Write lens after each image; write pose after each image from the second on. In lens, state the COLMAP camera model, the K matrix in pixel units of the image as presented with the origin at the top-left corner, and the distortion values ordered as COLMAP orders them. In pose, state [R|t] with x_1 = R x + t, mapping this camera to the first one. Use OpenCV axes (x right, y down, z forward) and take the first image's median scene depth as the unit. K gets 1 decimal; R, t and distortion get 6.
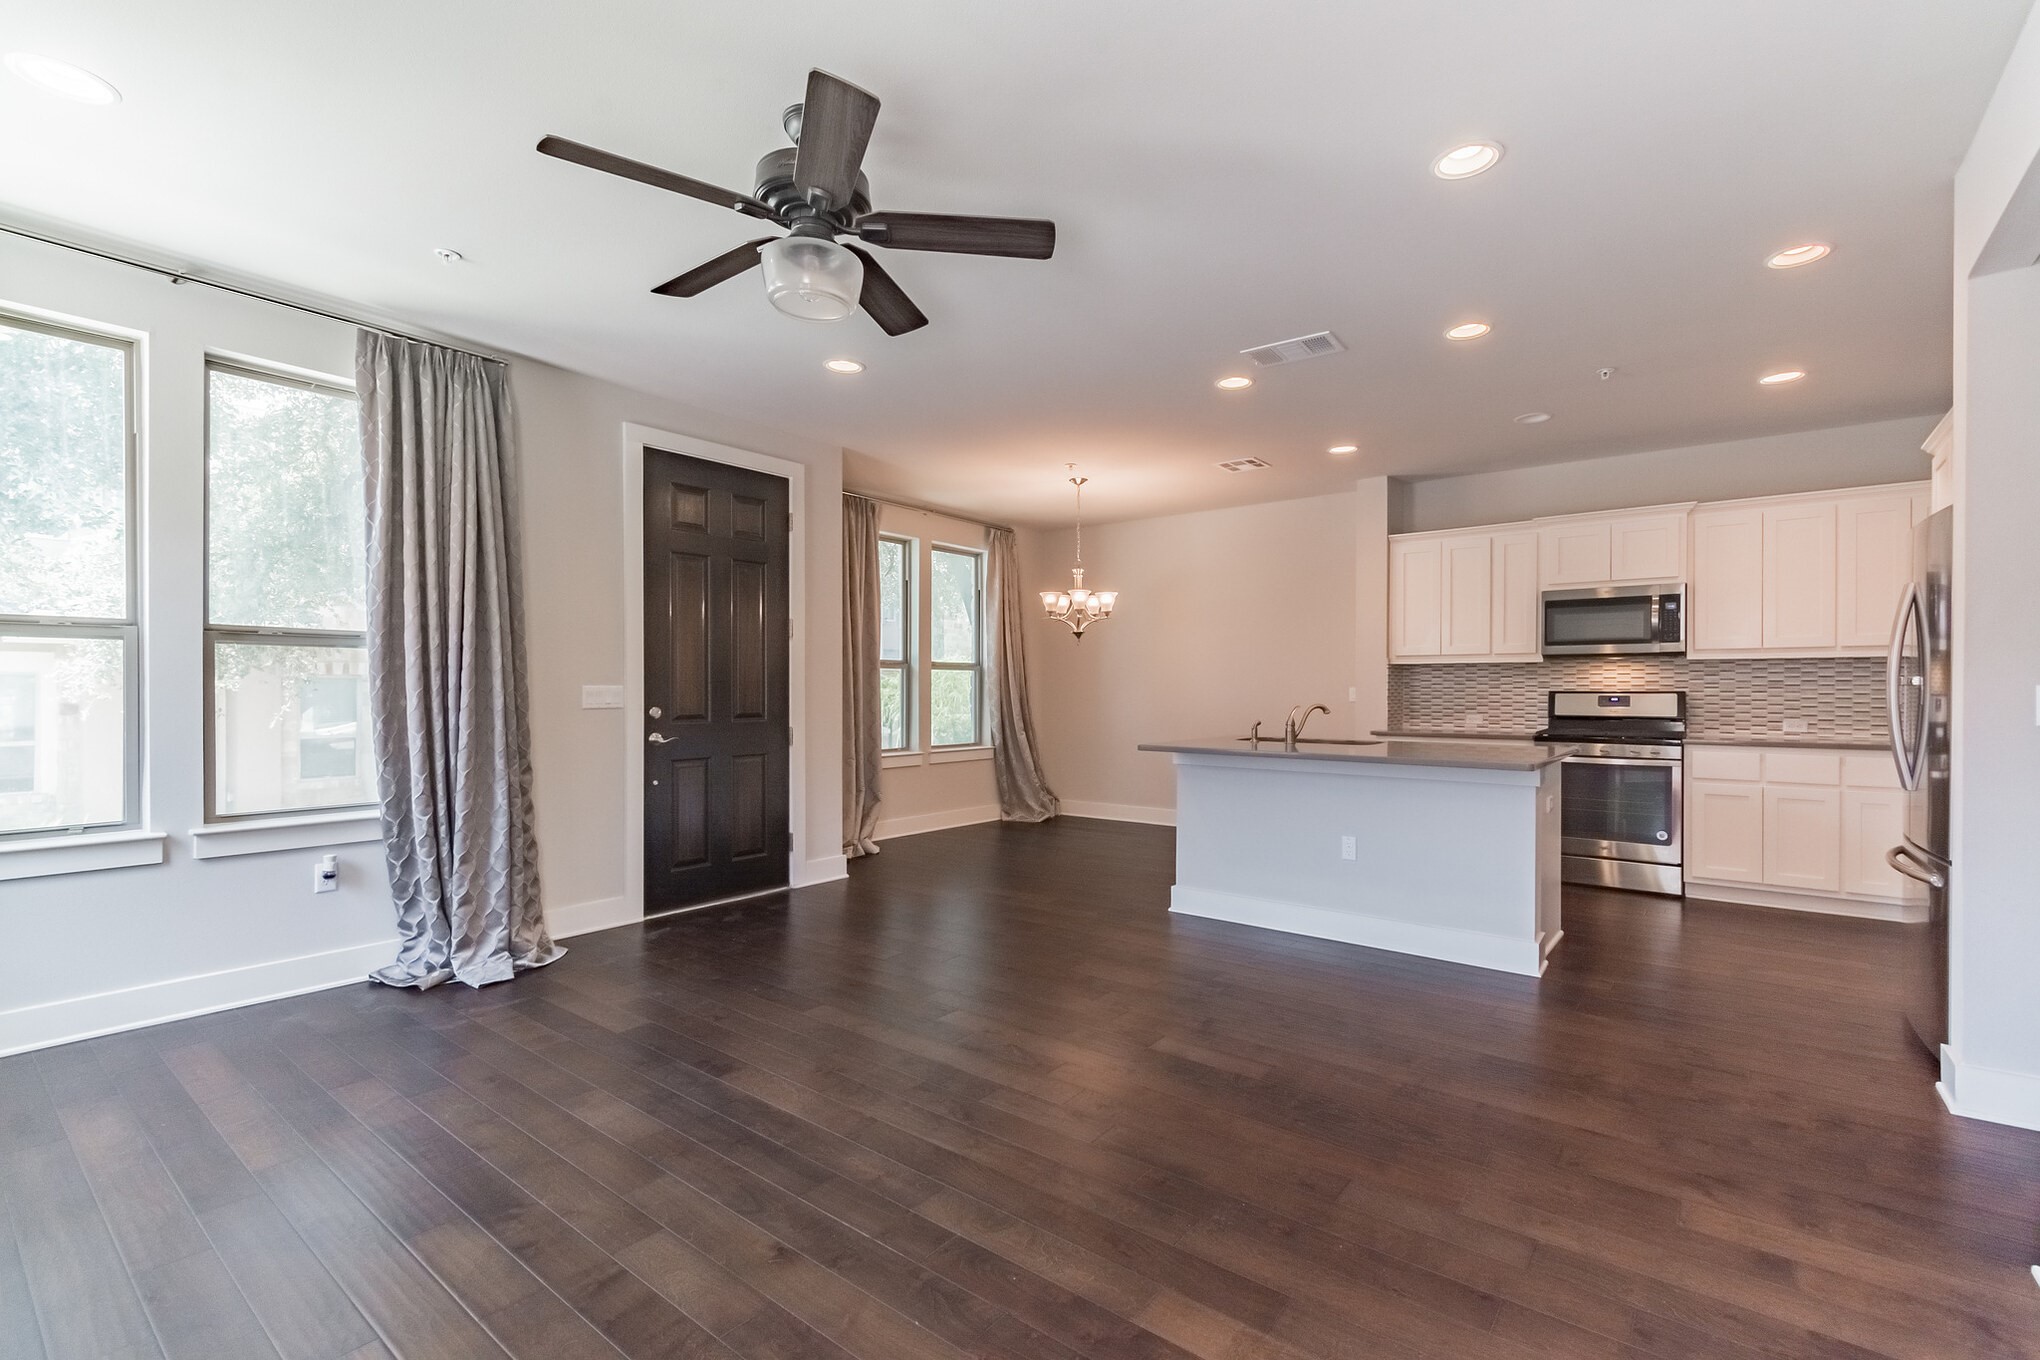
lens RADIAL K [[894.8, 0, 1054.9], [0, 894.8, 690.5], [0, 0, 1]] dist [0.005880, -0.002627]
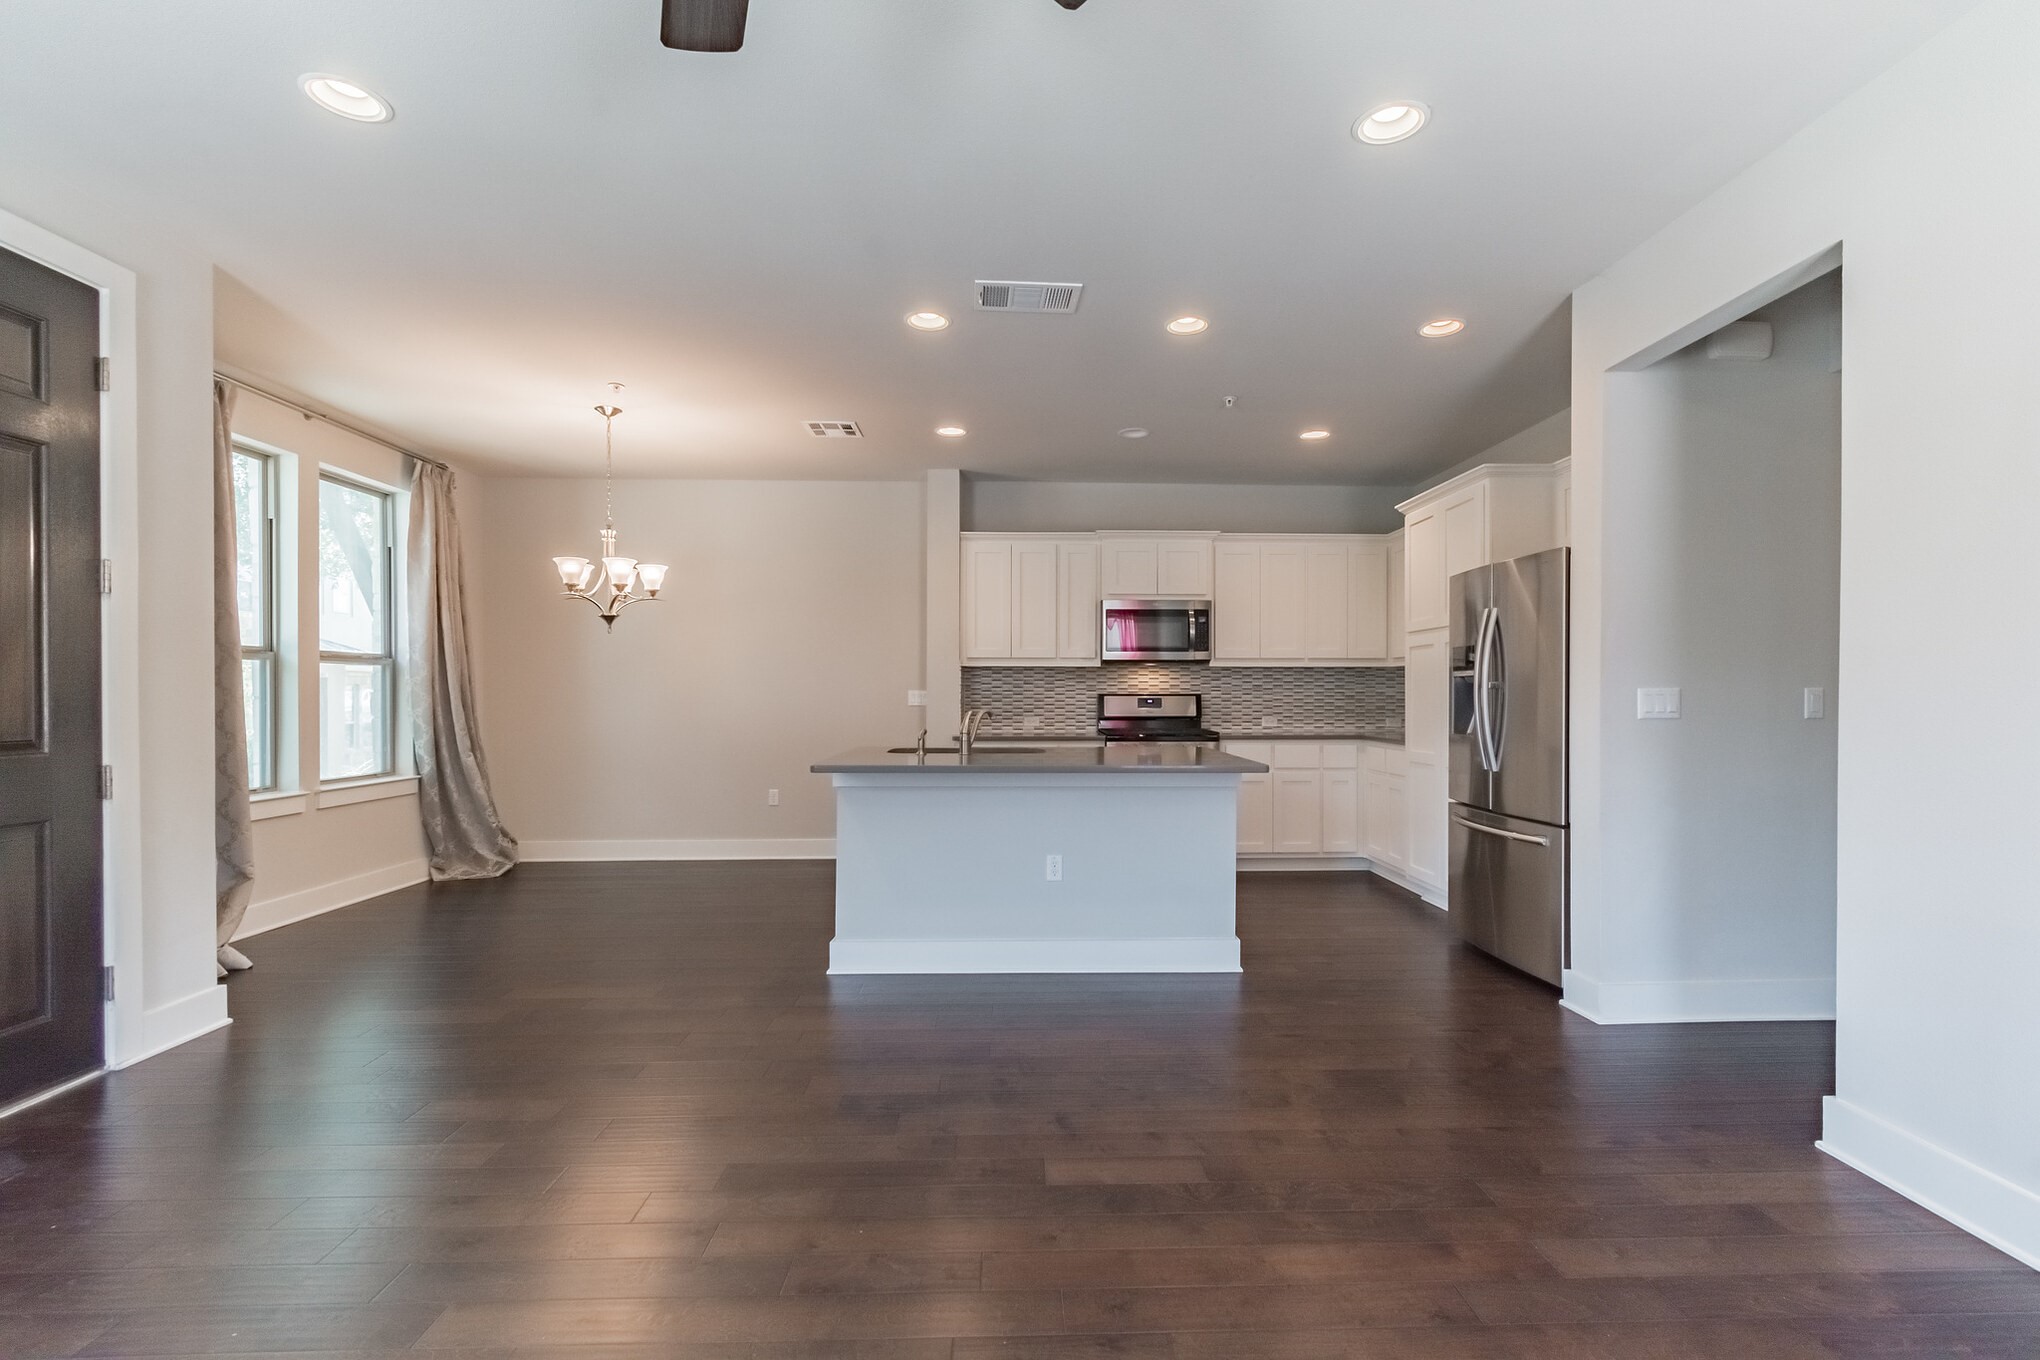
lens RADIAL K [[894.8, 0, 1043.1], [0, 894.8, 695.9], [0, 0, 1]] dist [0.005880, -0.002627]
pose [[0.777911, -0.003041, 0.628367, -0.161627], [0.001799, 0.999995, 0.002612, 0.000078], [-0.628372, -0.000902, 0.777913, 0.198802]]
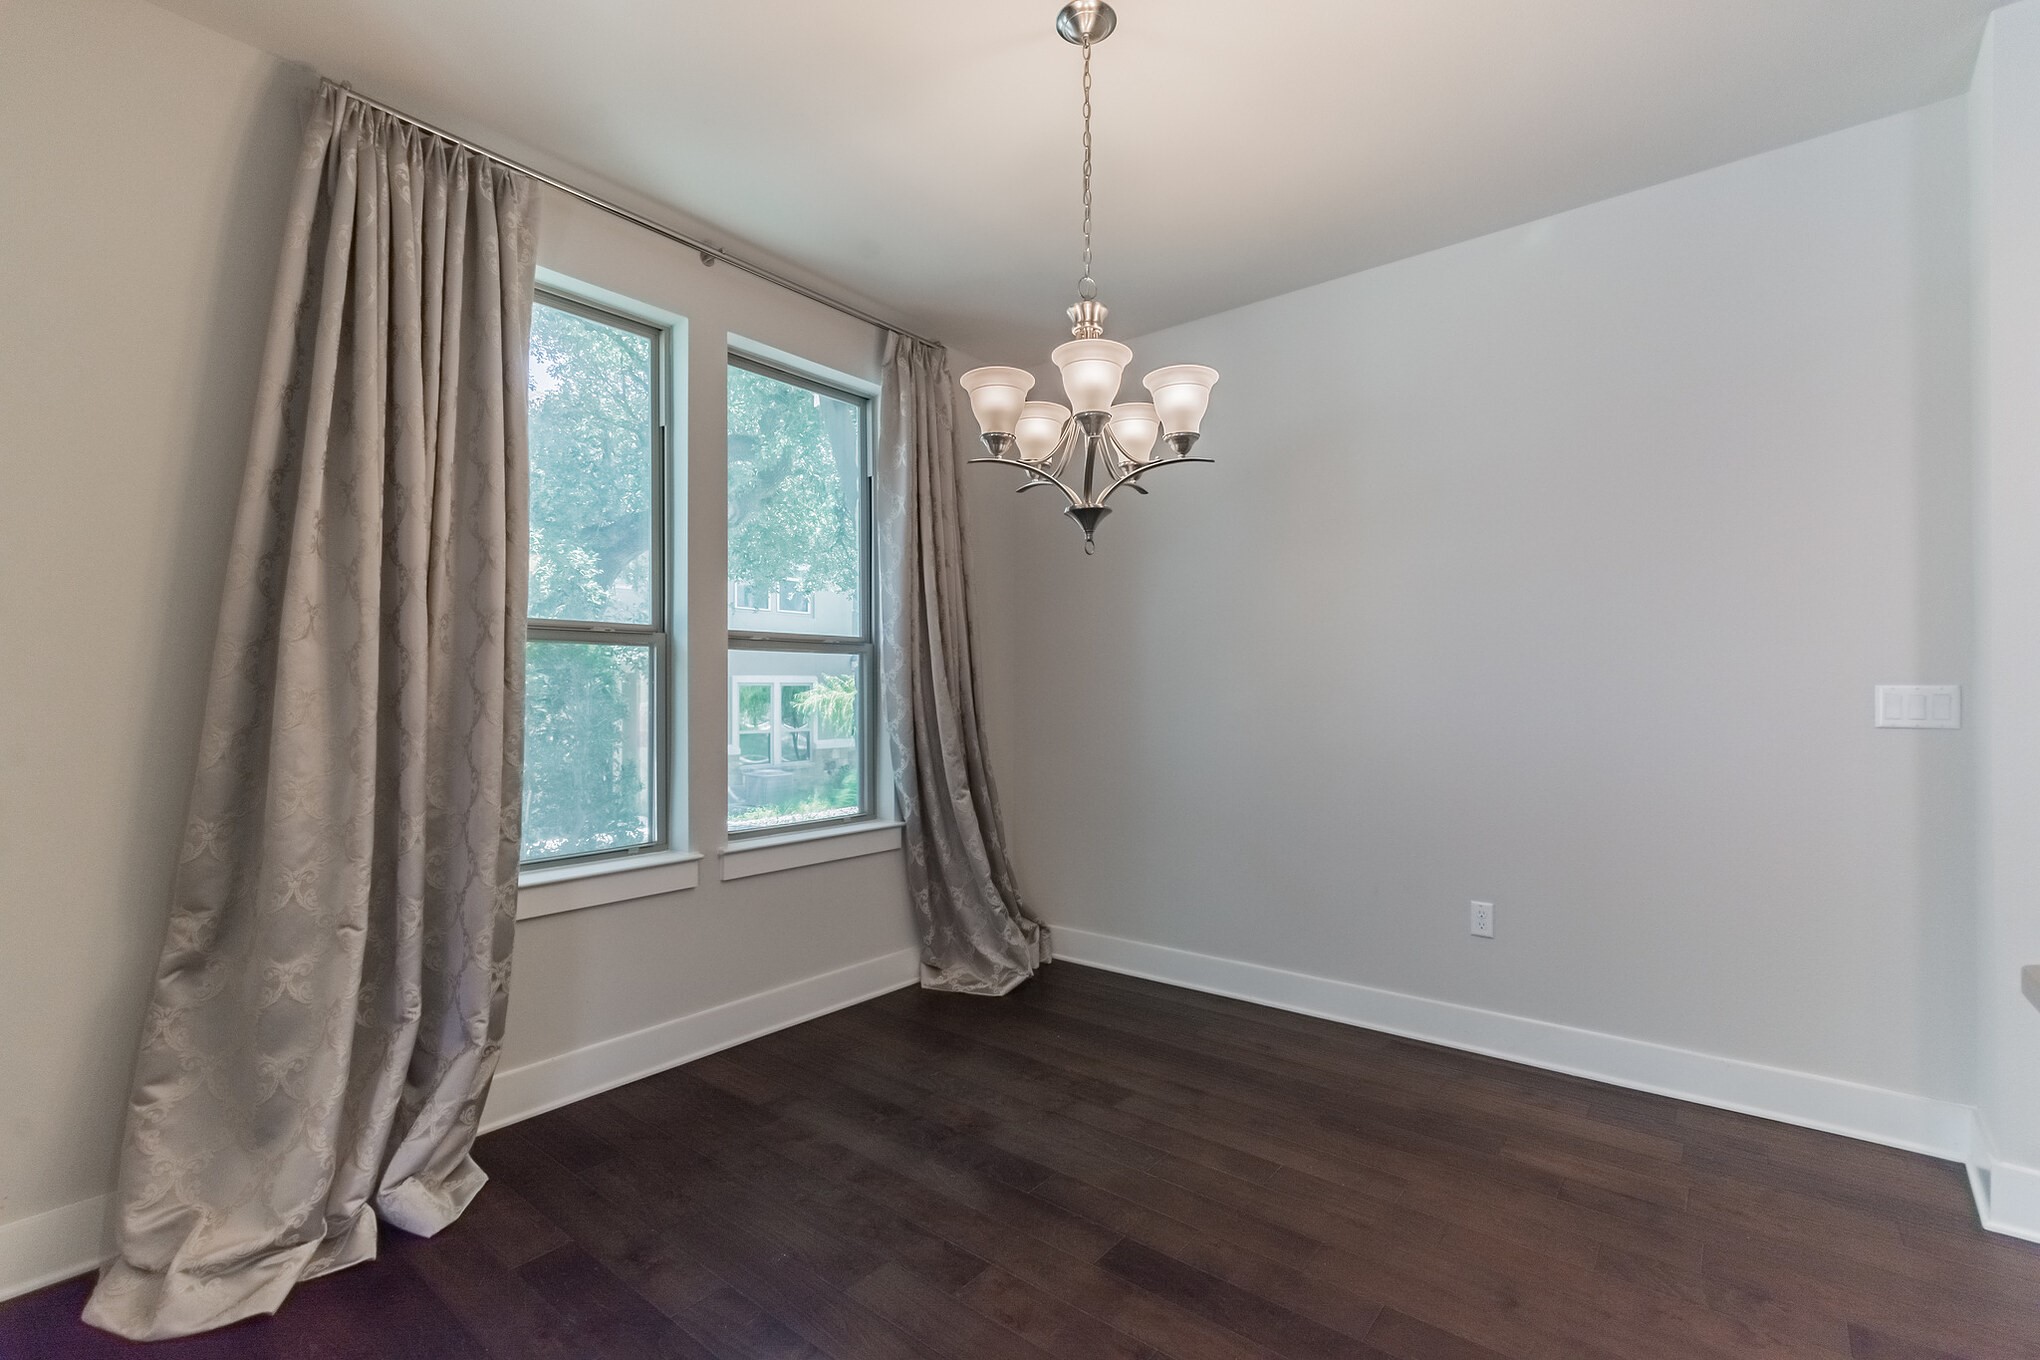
lens RADIAL K [[894.8, 0, 1033.1], [0, 894.8, 683.0], [0, 0, 1]] dist [0.005880, -0.002627]
pose [[0.999380, -0.005923, -0.034715, 0.017614], [0.005473, 0.999900, -0.013025, -0.001387], [0.034789, 0.012827, 0.999312, 0.696413]]
